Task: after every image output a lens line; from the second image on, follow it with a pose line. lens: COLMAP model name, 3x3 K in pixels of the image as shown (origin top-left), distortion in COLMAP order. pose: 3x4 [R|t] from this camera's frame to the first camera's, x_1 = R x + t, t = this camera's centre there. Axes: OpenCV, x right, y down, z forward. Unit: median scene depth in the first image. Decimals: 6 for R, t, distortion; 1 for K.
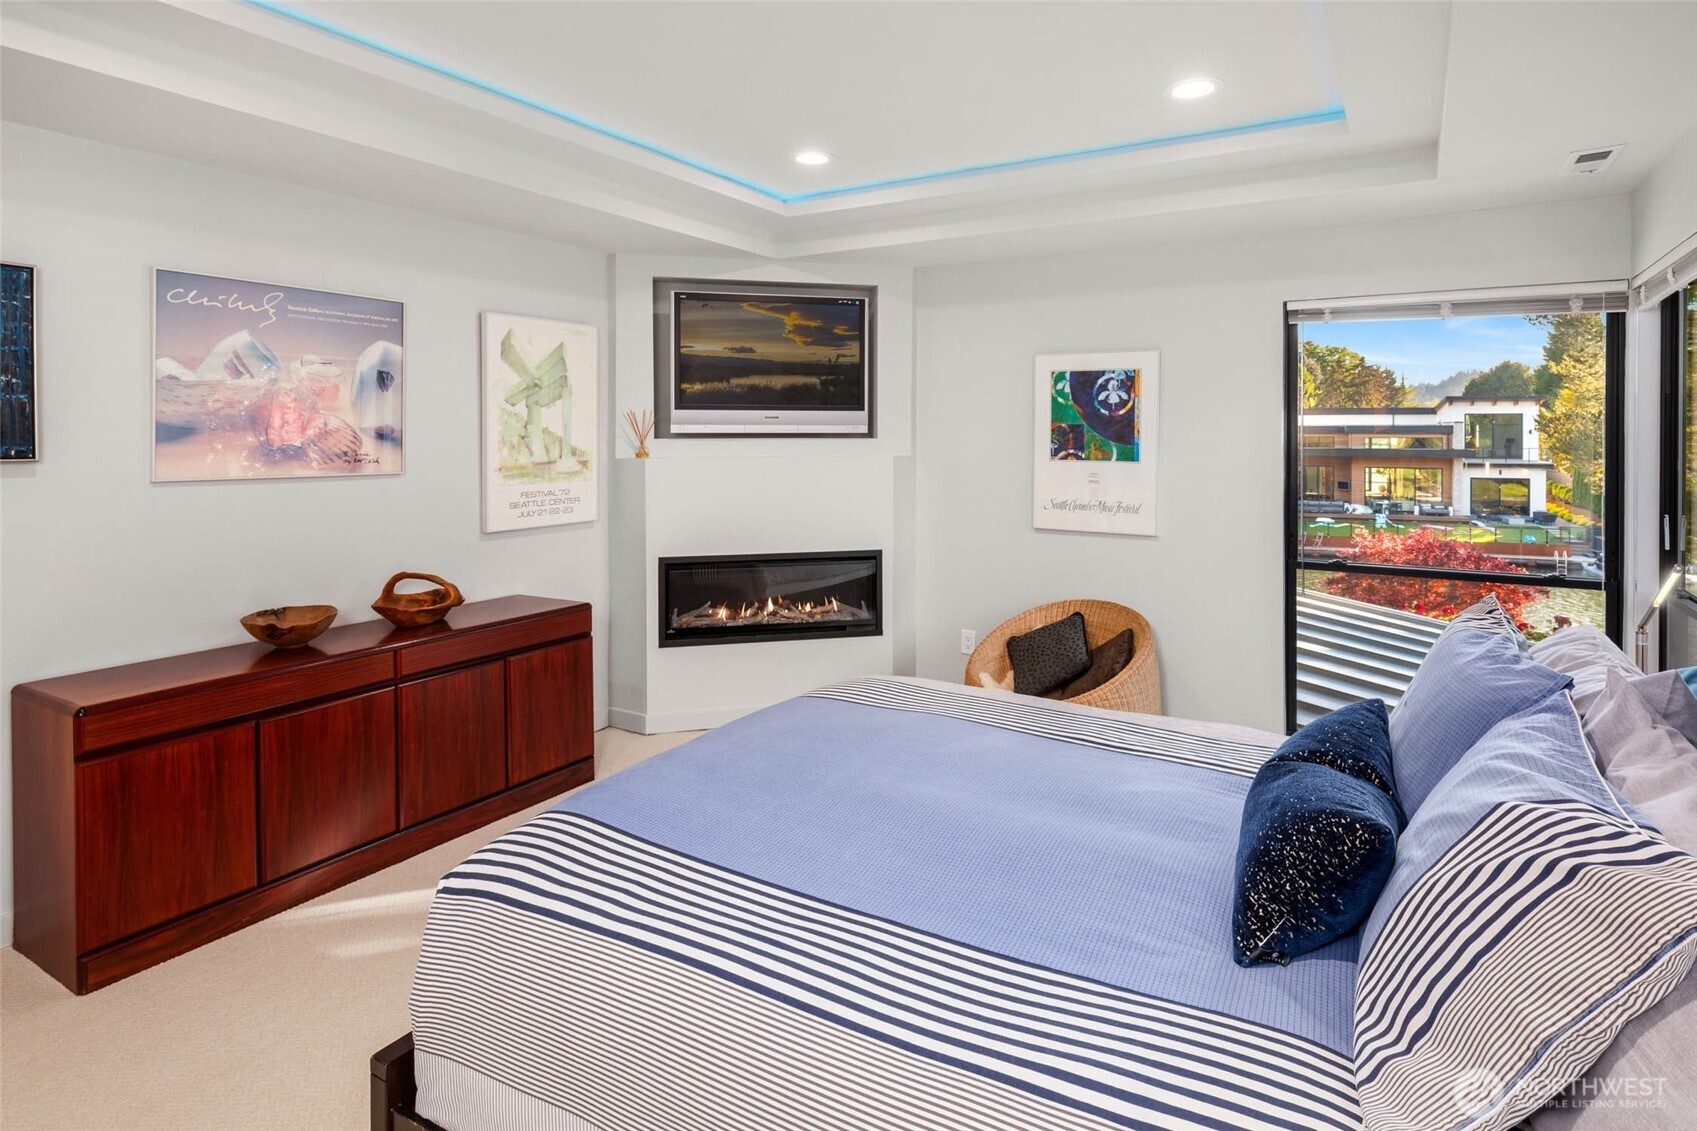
lens RADIAL K [[919.1, 0, 854.4], [0, 919.1, 439.4], [0, 0, 1]] dist [0.005771, 0.001716]
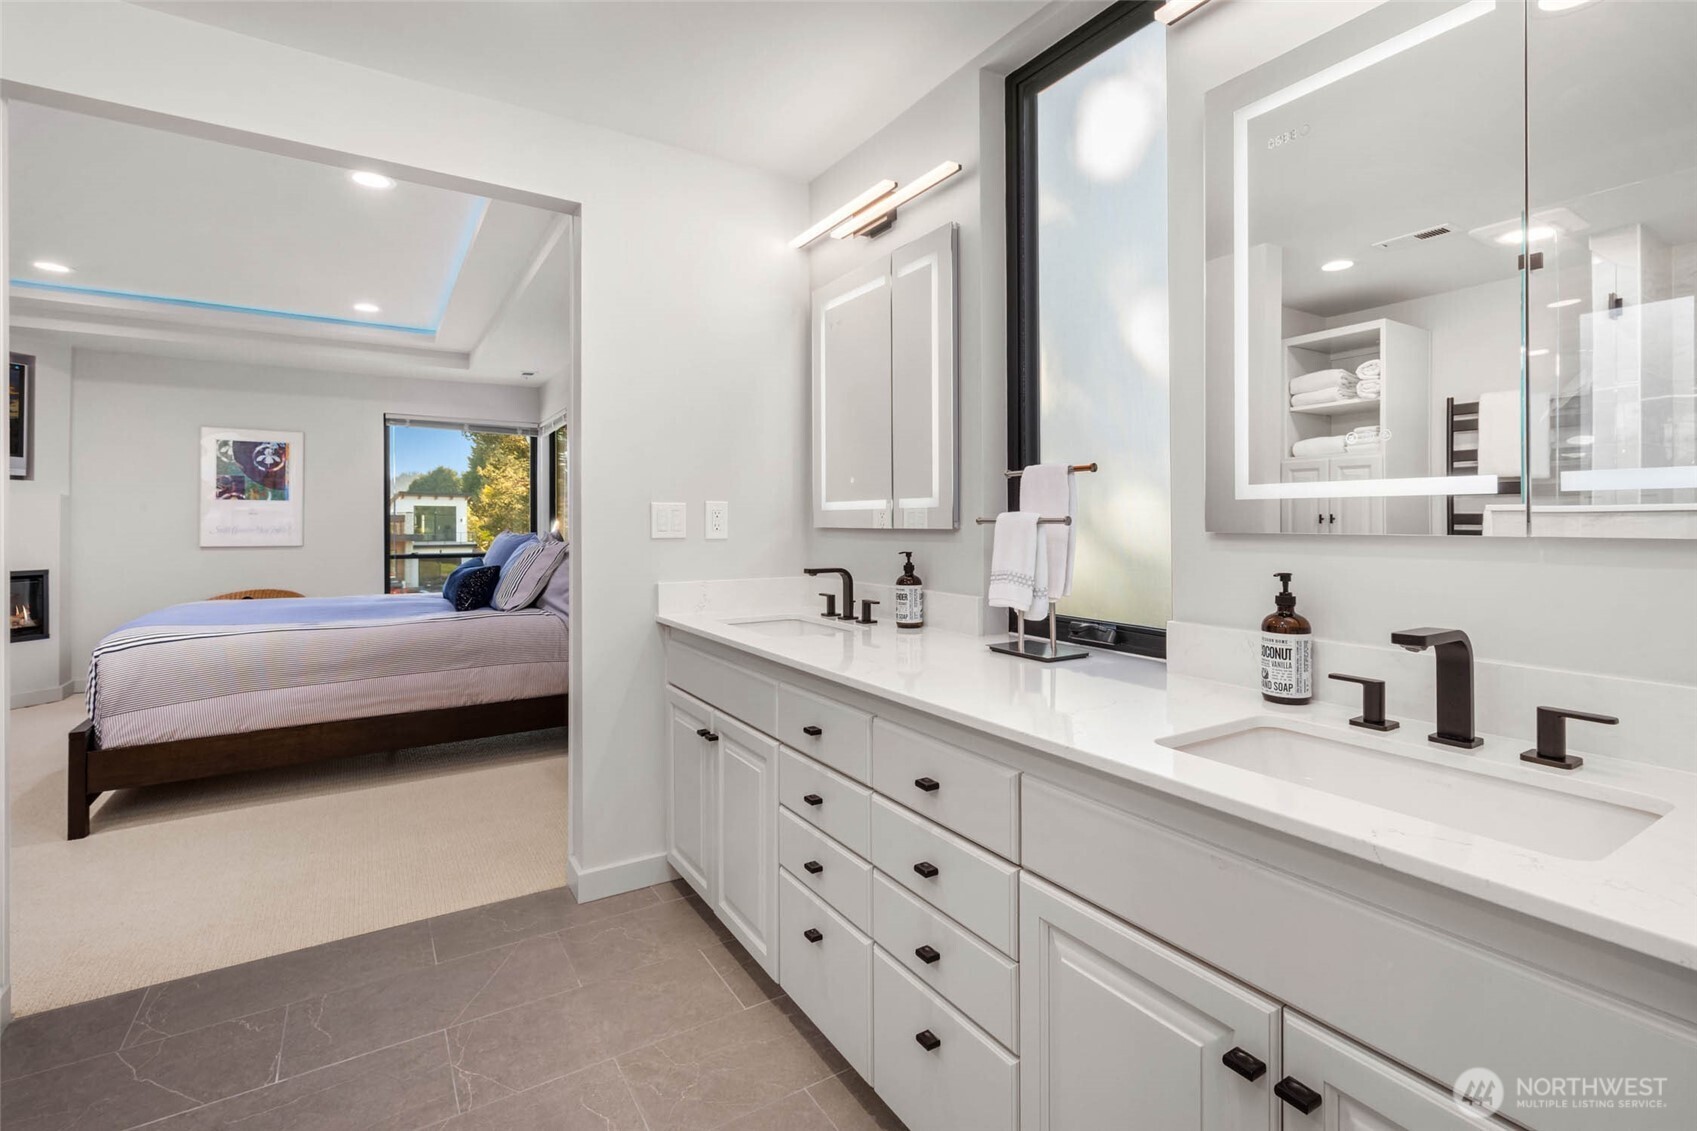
lens RADIAL K [[793.2, 0, 858.6], [0, 793.2, 527.5], [0, 0, 1]] dist [0.001505, 0.000868]
pose [[0.454287, -0.004528, 0.890844, -0.455126], [0.005898, 0.999980, 0.002075, 0.071082], [-0.890836, 0.004311, 0.454305, -0.495313]]
